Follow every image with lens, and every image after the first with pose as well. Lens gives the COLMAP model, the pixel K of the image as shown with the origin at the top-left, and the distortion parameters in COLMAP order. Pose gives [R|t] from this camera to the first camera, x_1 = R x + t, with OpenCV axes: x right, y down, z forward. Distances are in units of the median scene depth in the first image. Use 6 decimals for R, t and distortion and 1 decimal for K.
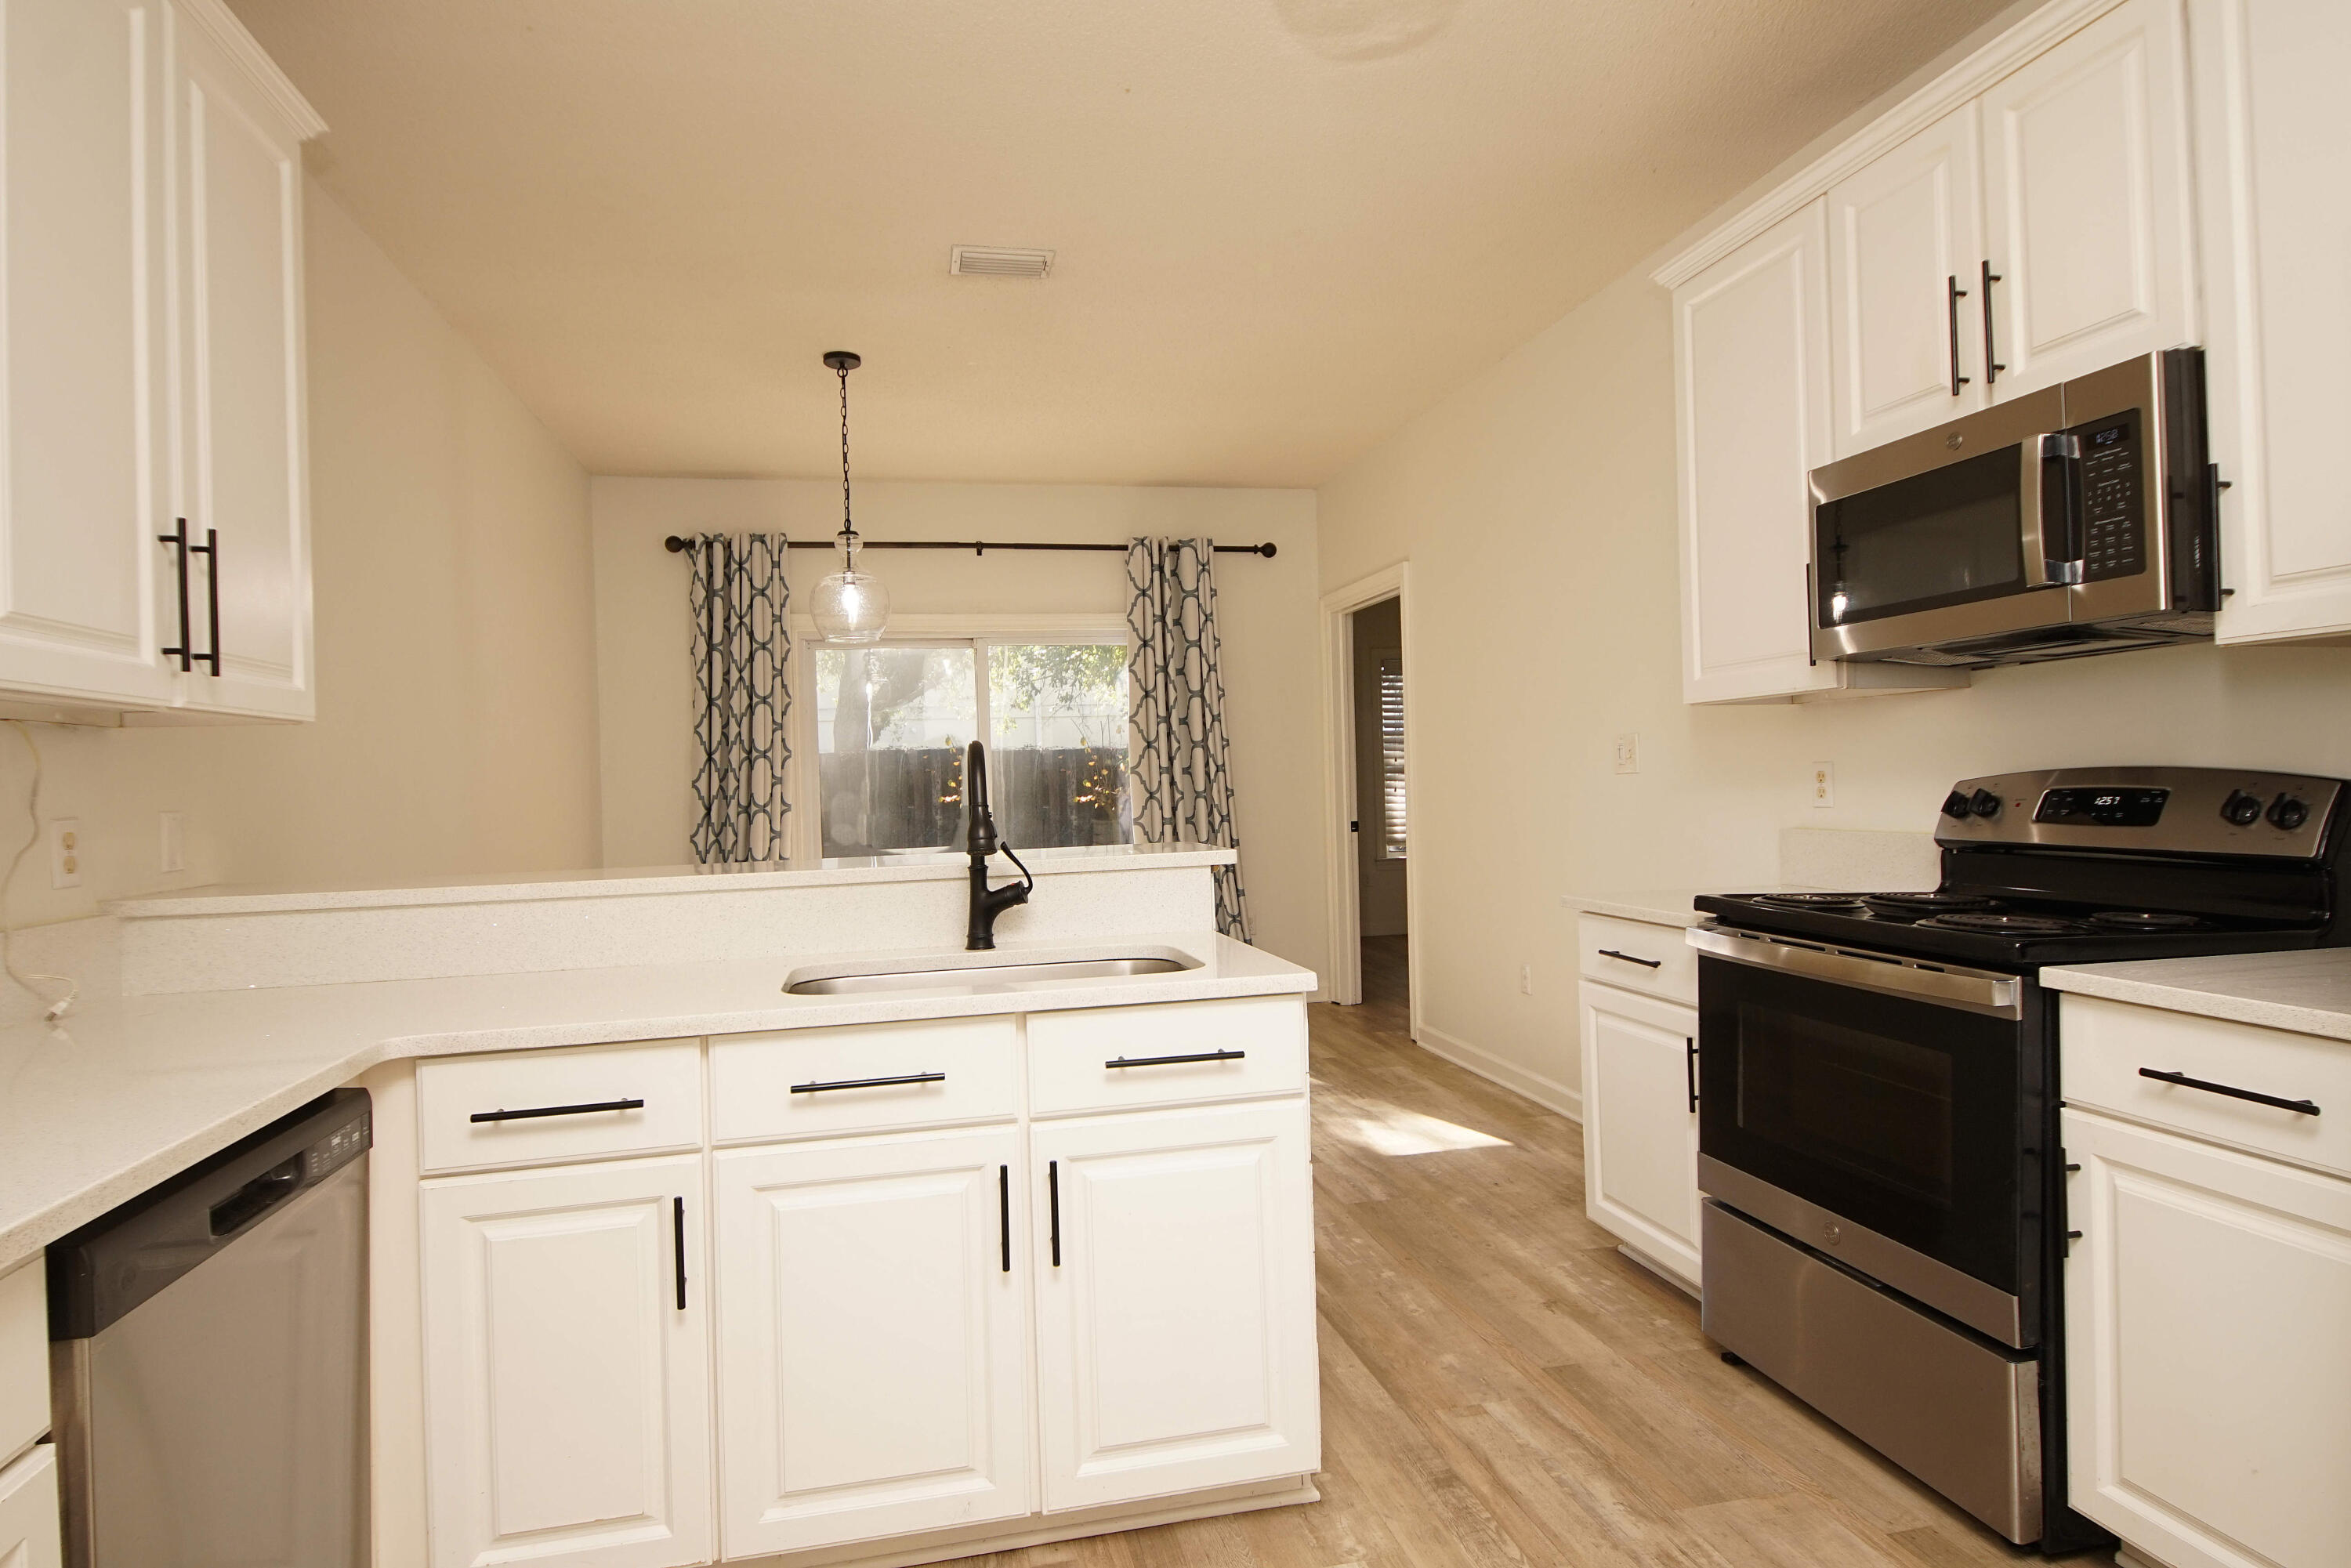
lens RADIAL K [[1276.6, 0, 1152.4], [0, 1276.6, 778.6], [0, 0, 1]] dist [0.027037, -0.025431]
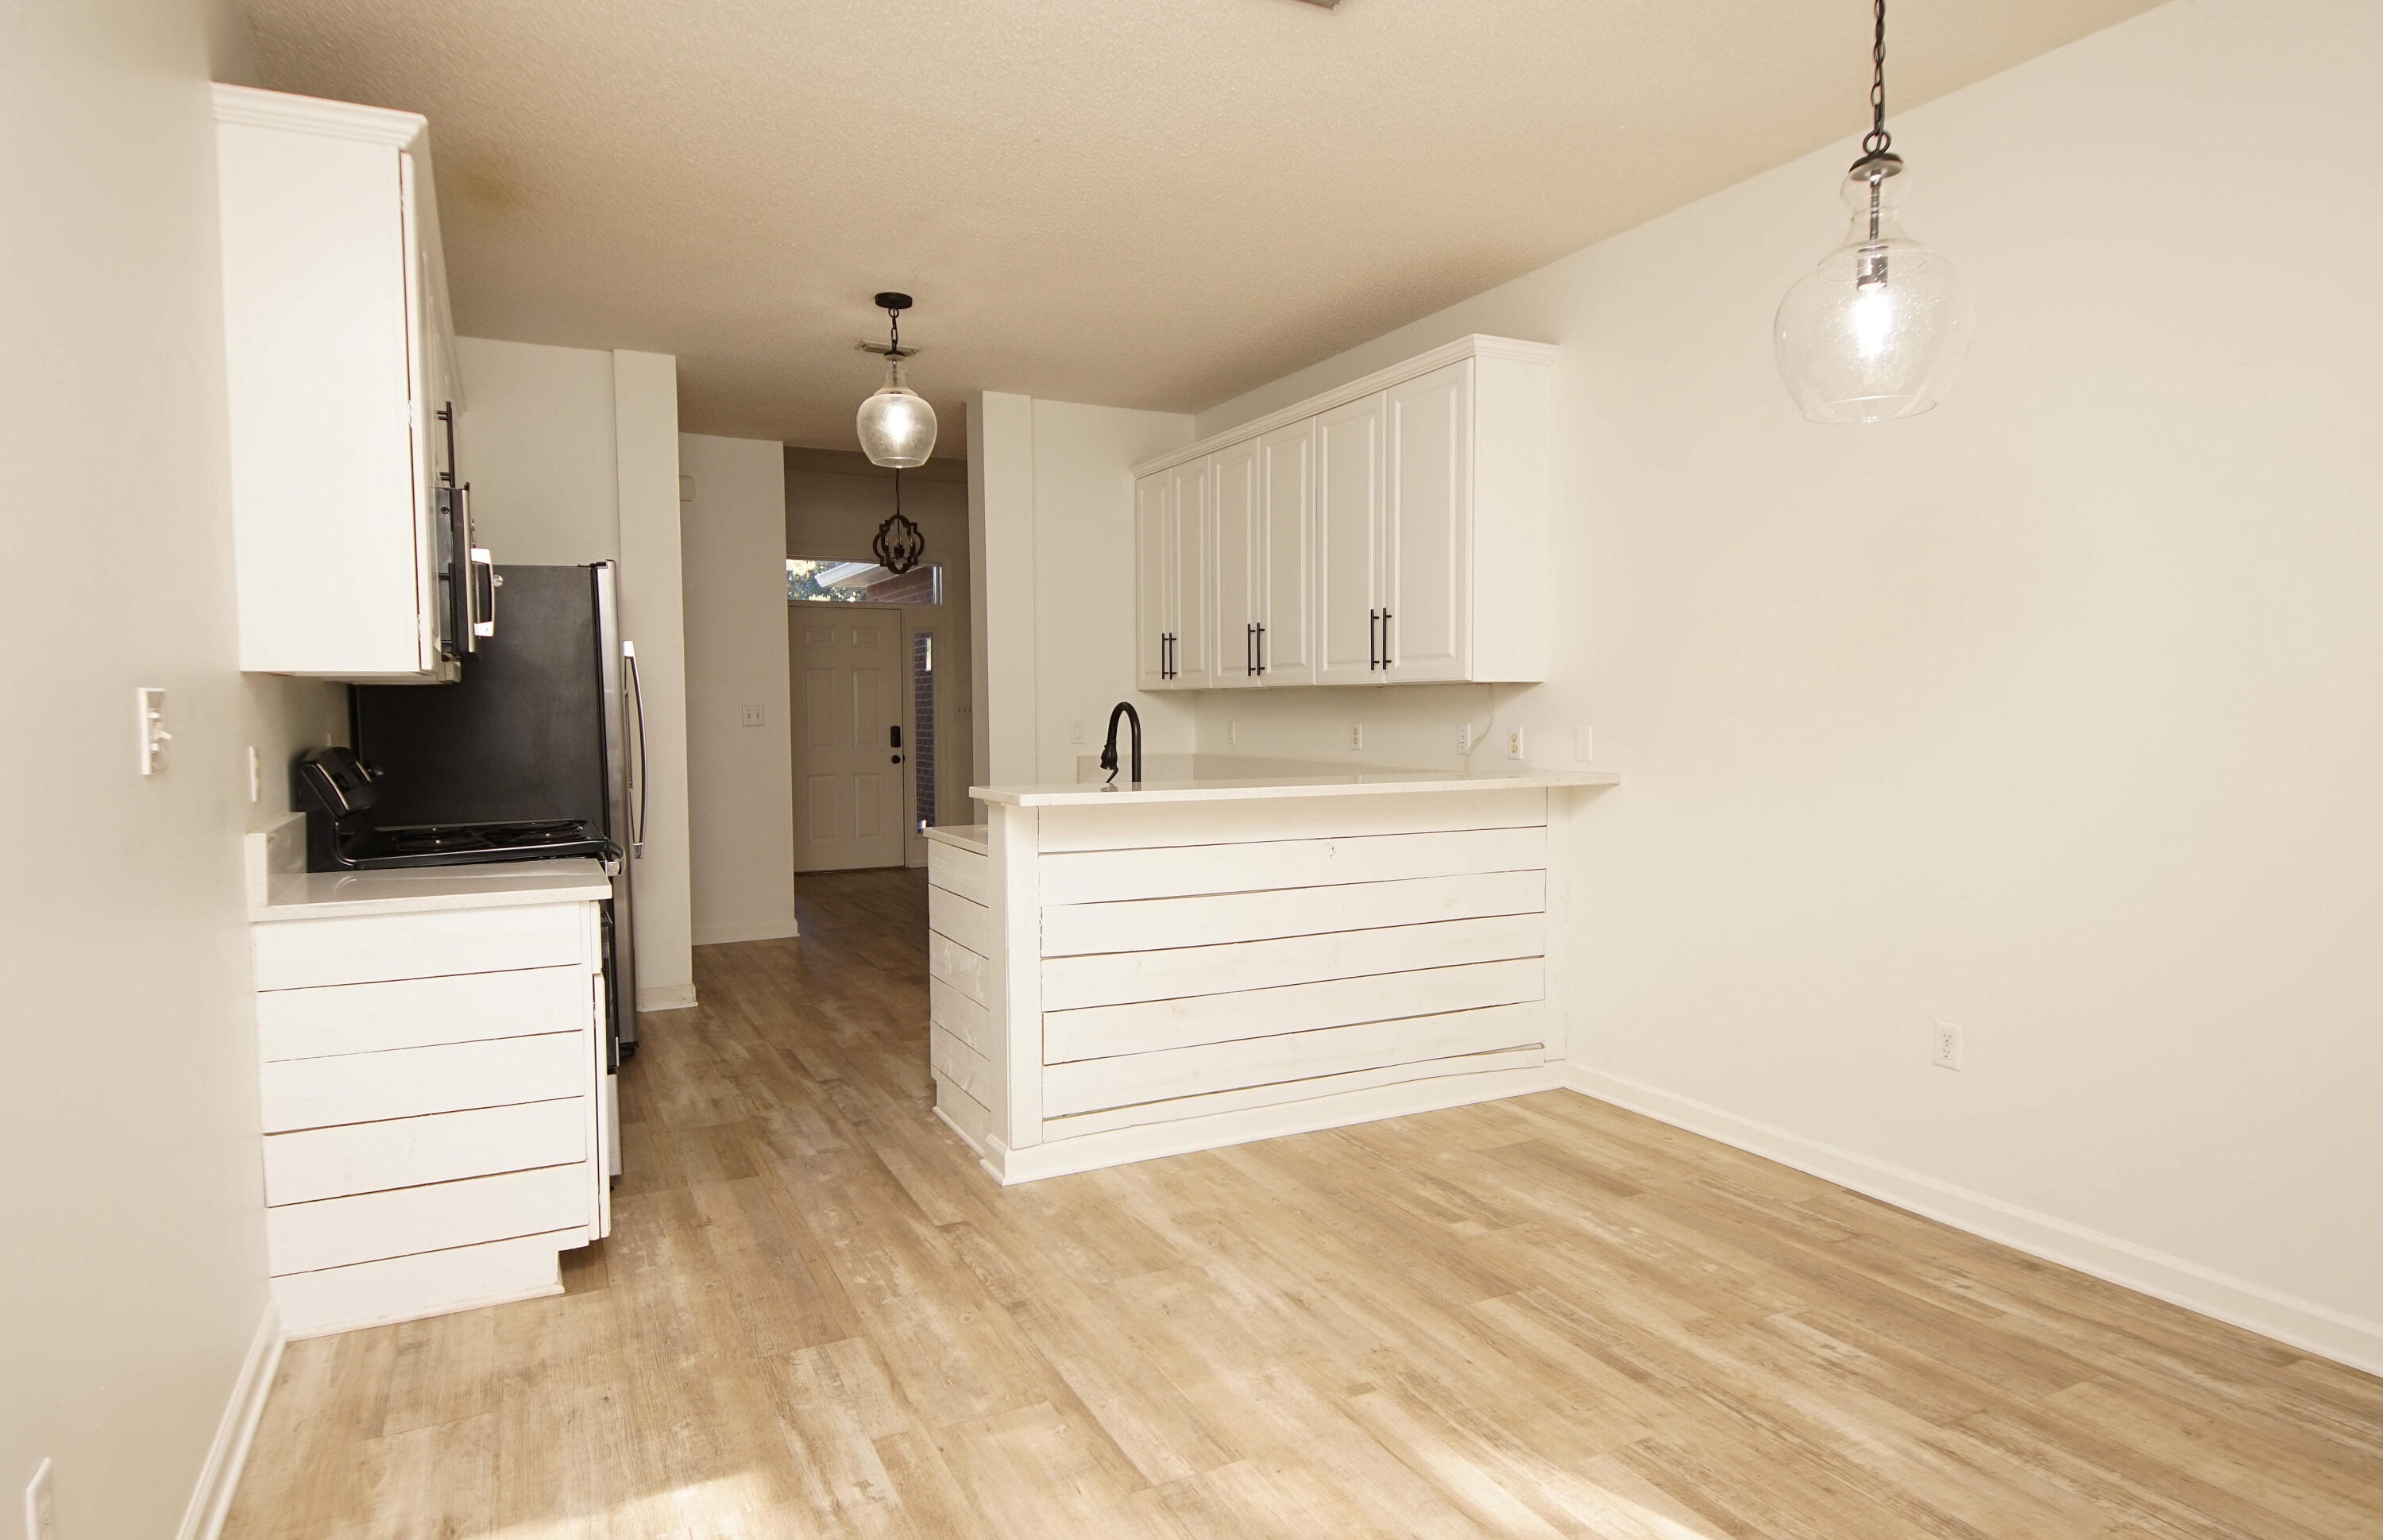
lens RADIAL K [[1312.1, 0, 1179.3], [0, 1312.1, 762.8], [0, 0, 1]] dist [0.019305, -0.004401]
pose [[-0.964209, 0.046965, -0.260952, 0.152884], [0.035316, 0.998167, 0.049155, -0.021082], [0.262782, 0.038180, -0.964099, 1.722186]]
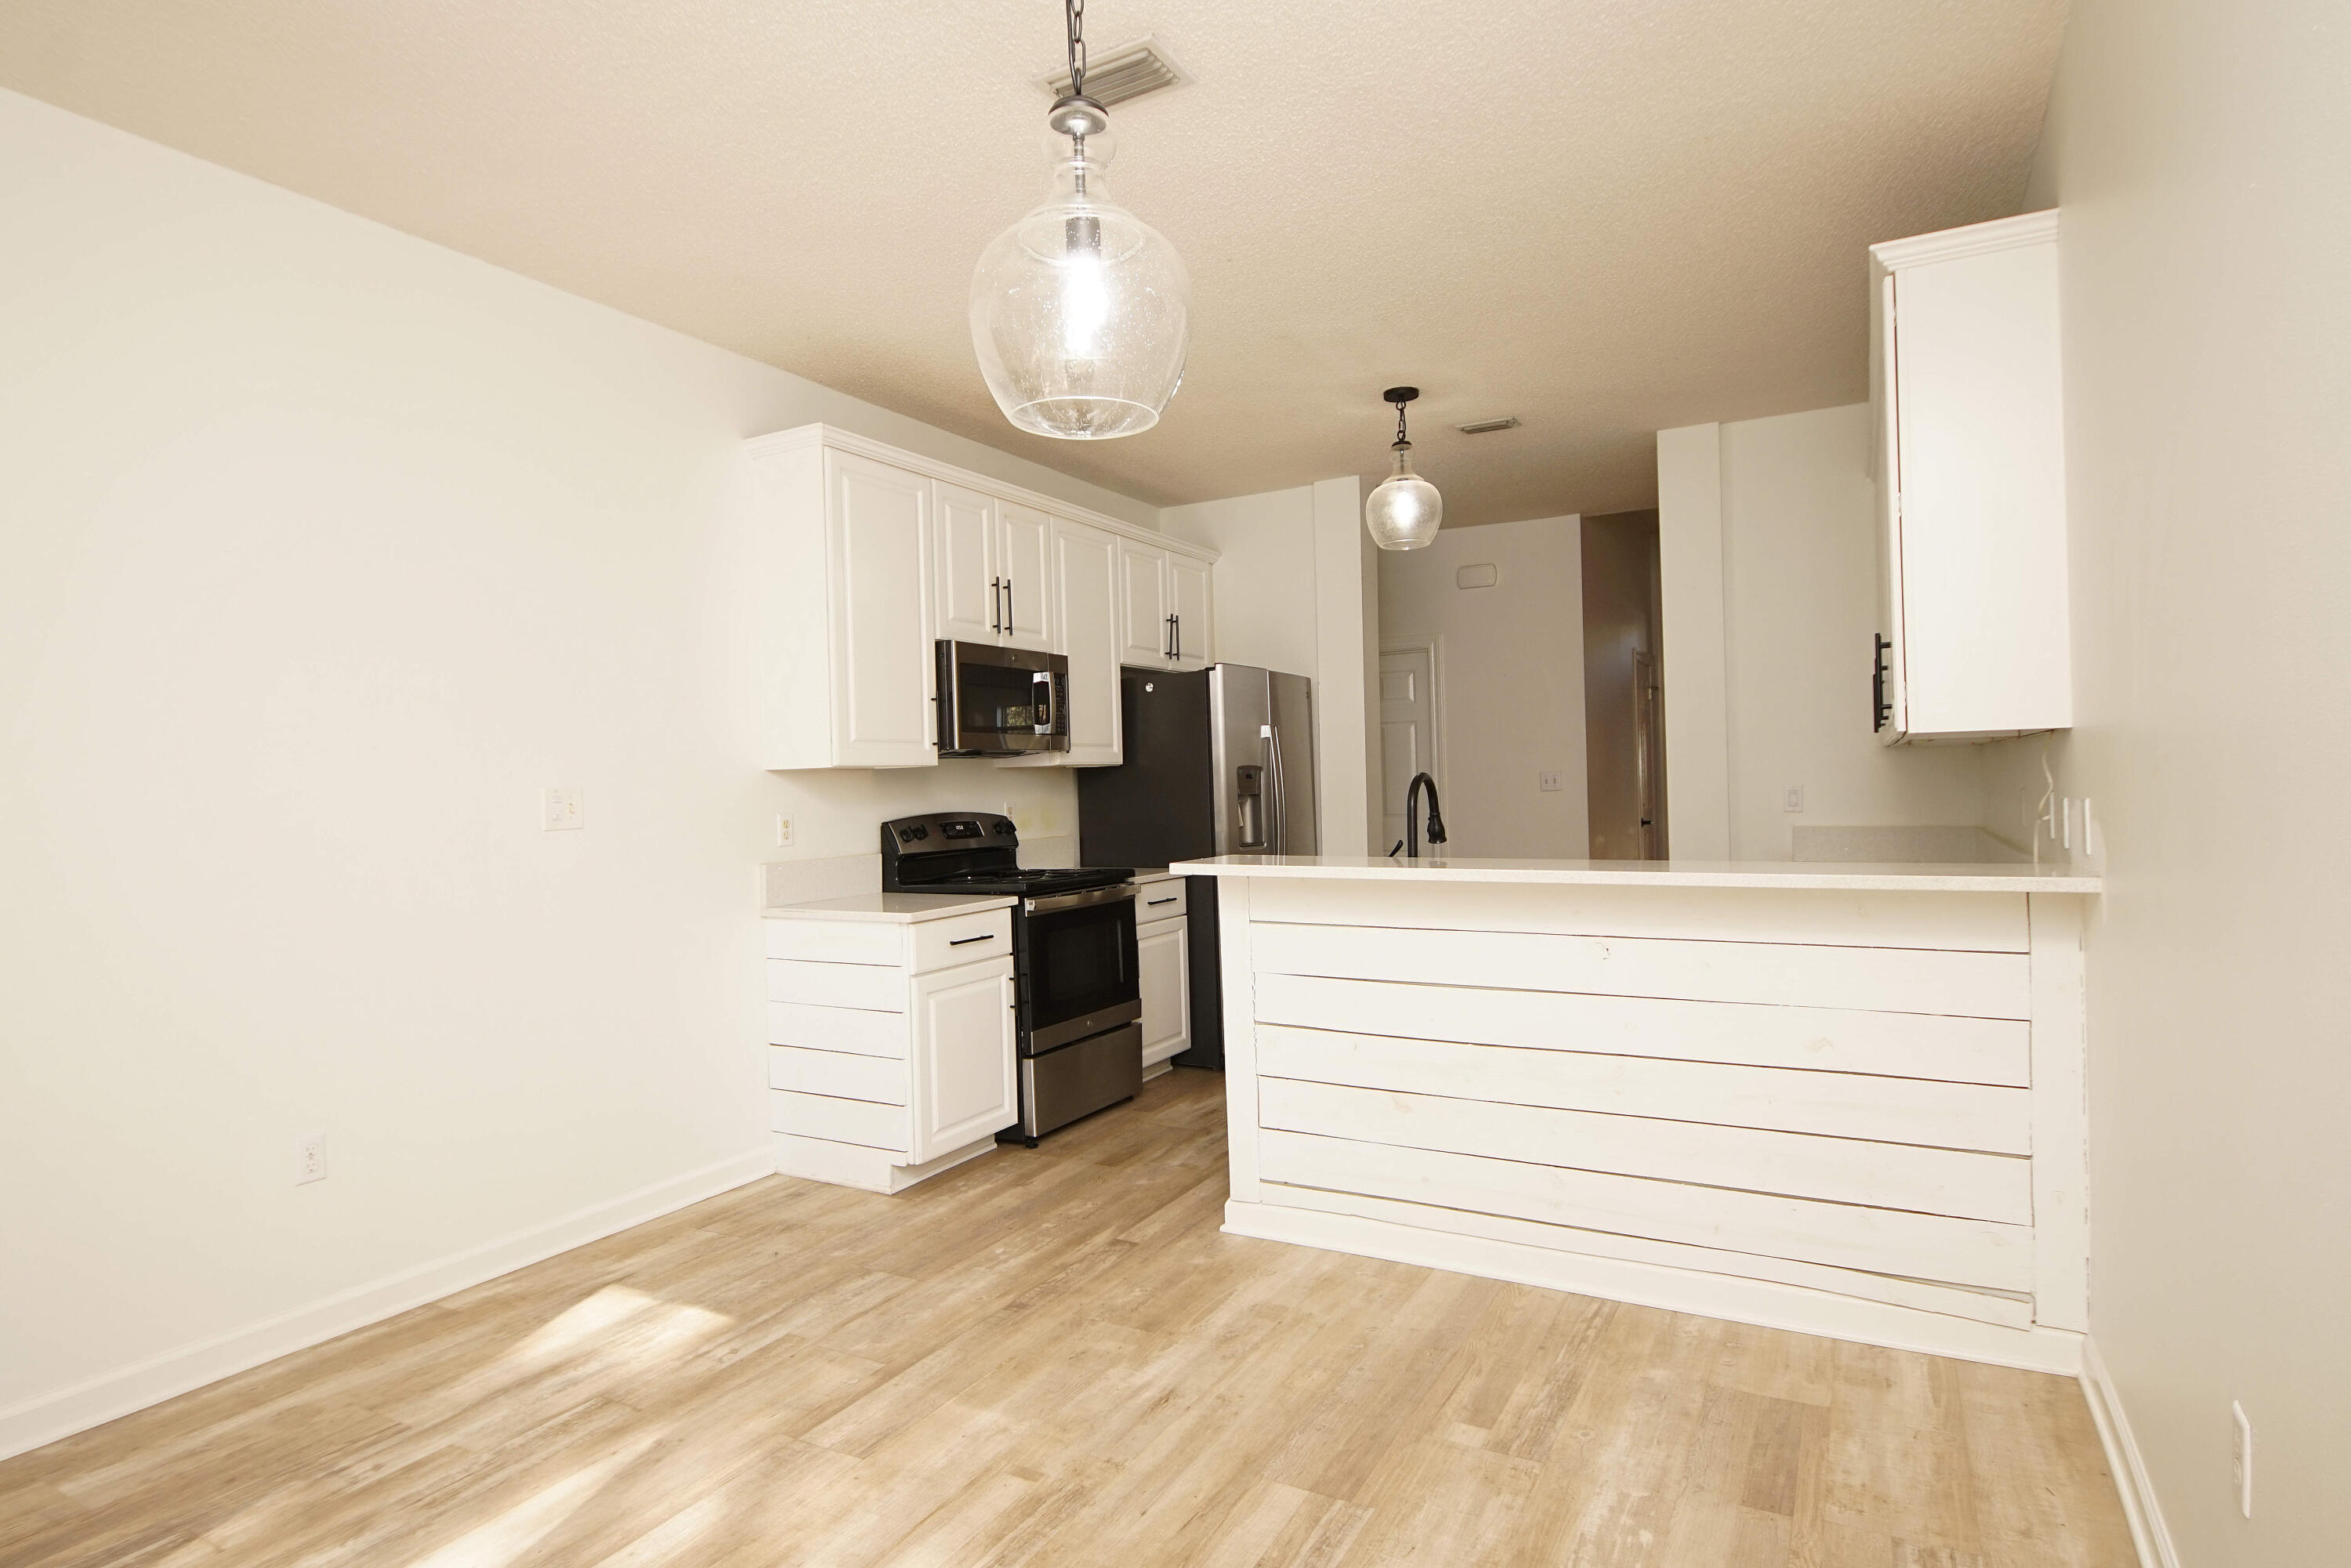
lens RADIAL K [[1276.6, 0, 1158.8], [0, 1276.6, 766.1], [0, 0, 1]] dist [0.027037, -0.025431]
pose [[-0.757380, 0.054411, 0.650703, -0.594776], [0.043331, 0.998514, -0.033060, -0.000715], [-0.651535, 0.003157, -0.758612, 1.560487]]
